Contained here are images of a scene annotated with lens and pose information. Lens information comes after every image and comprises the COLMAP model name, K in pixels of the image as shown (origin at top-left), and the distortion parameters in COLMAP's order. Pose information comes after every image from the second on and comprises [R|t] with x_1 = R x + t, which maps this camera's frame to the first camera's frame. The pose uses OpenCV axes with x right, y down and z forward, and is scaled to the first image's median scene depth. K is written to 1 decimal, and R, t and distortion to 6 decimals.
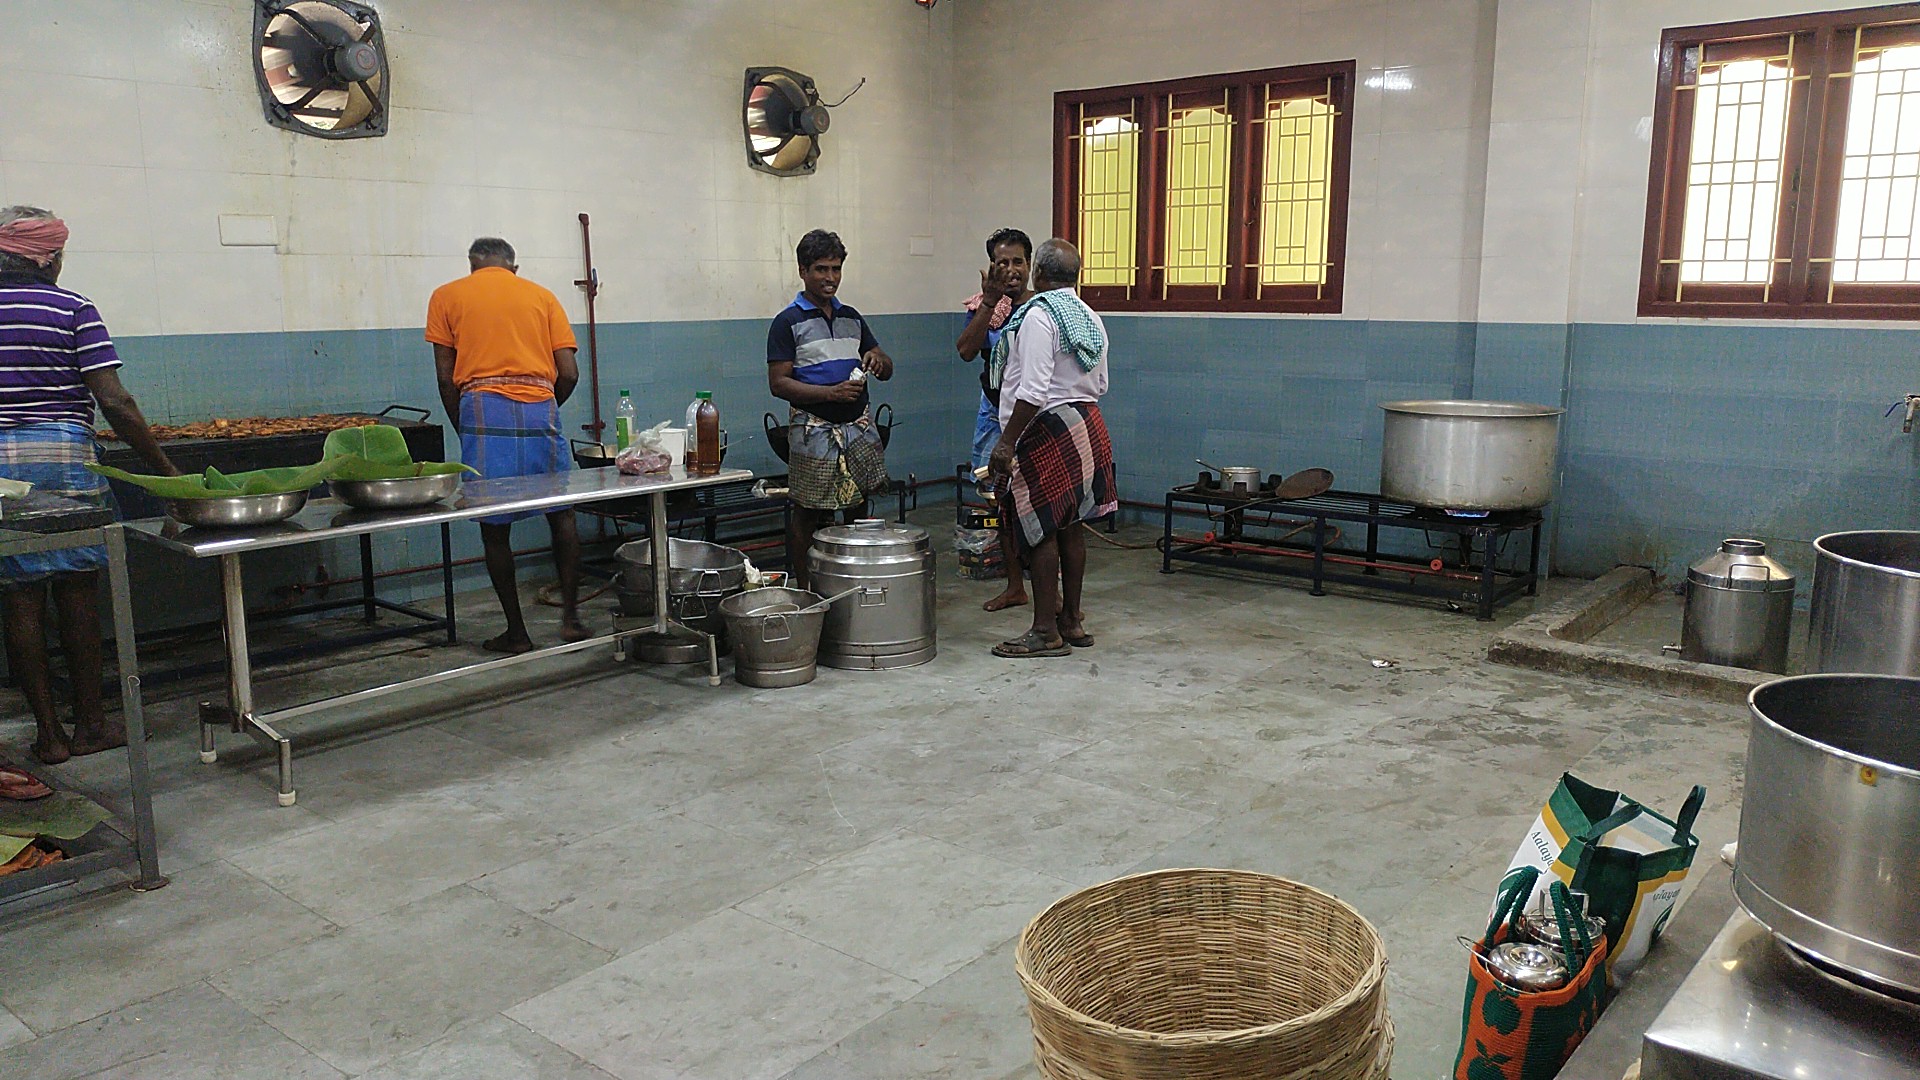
lens RADIAL K [[1415.2, 0, 960.0], [0, 1415.2, 540.0], [0, 0, 1]] dist [0.078563, -0.113759]
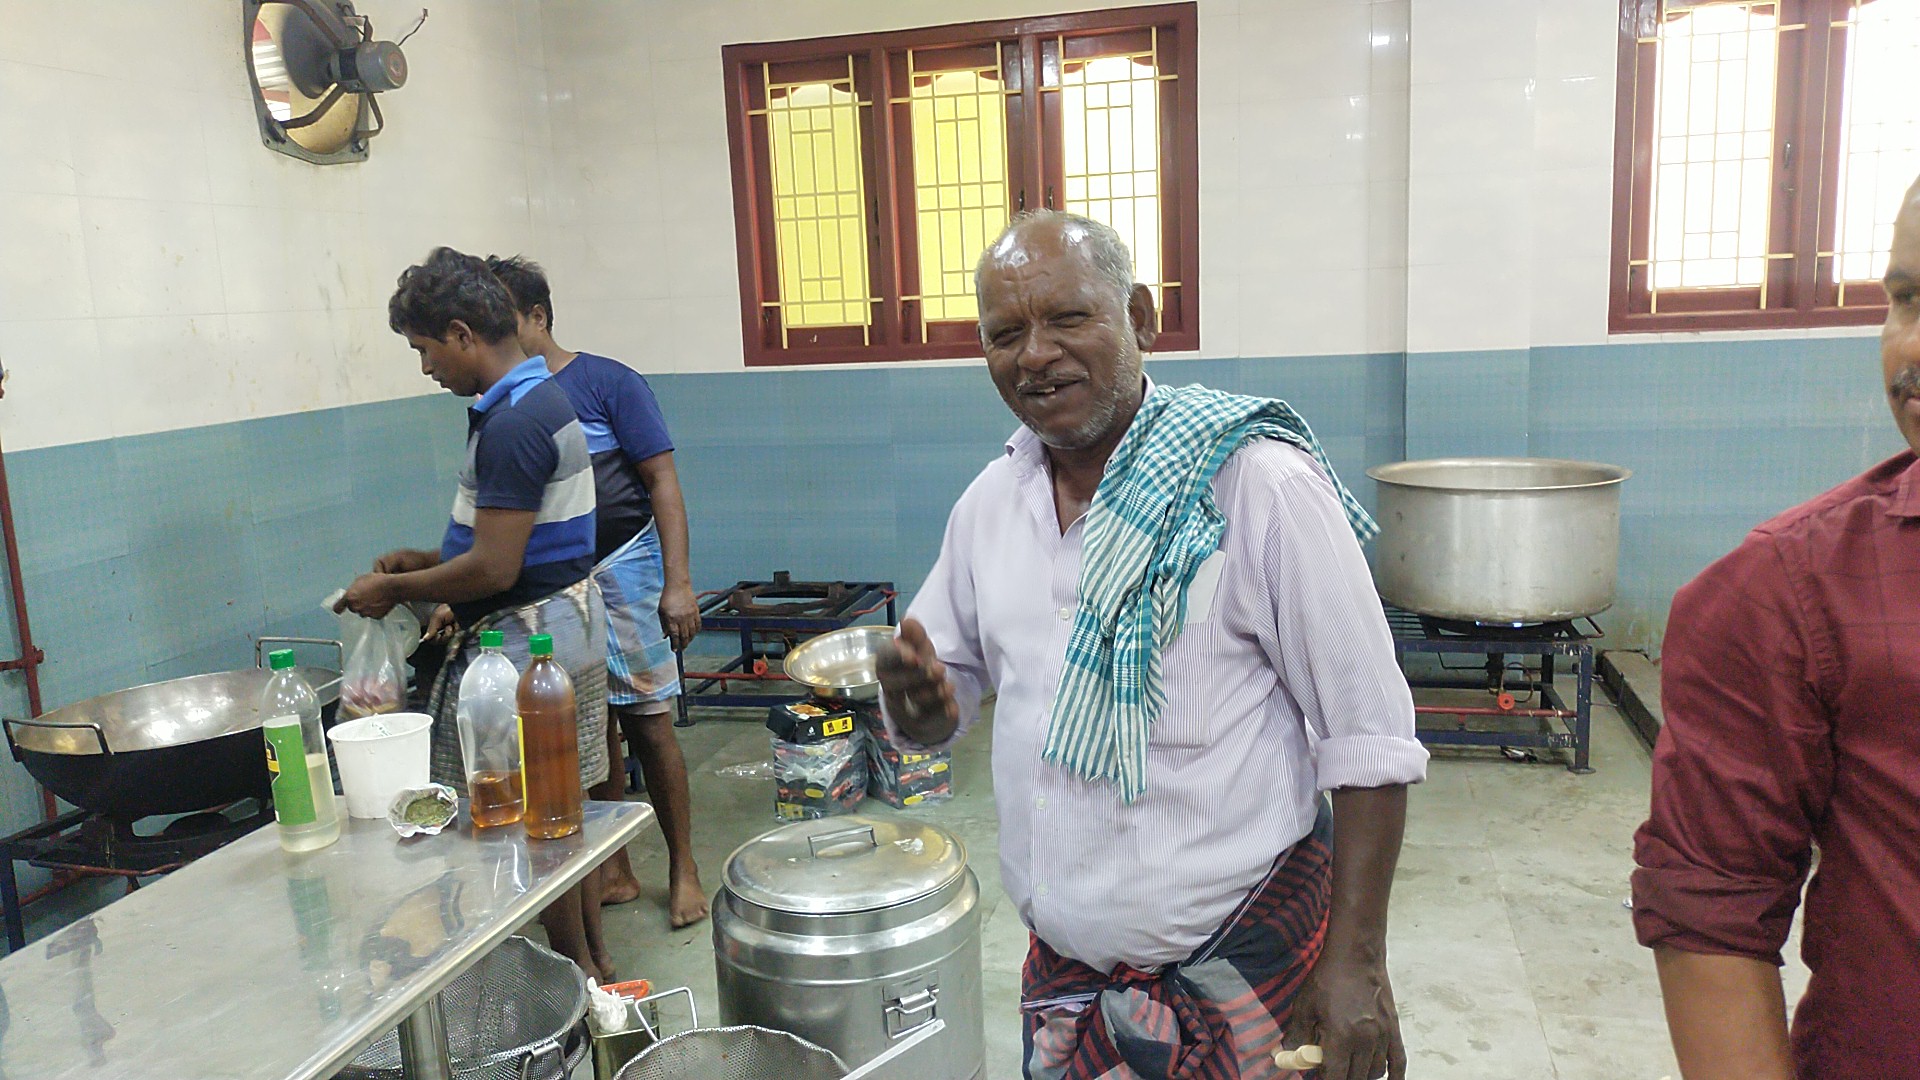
lens RADIAL K [[1415.2, 0, 960.0], [0, 1415.2, 540.0], [0, 0, 1]] dist [0.078563, -0.113759]
pose [[0.899224, -0.113525, 0.422501, -0.170809], [0.121296, 0.992580, 0.008546, -0.087338], [-0.420337, 0.043562, 0.906322, 0.413836]]
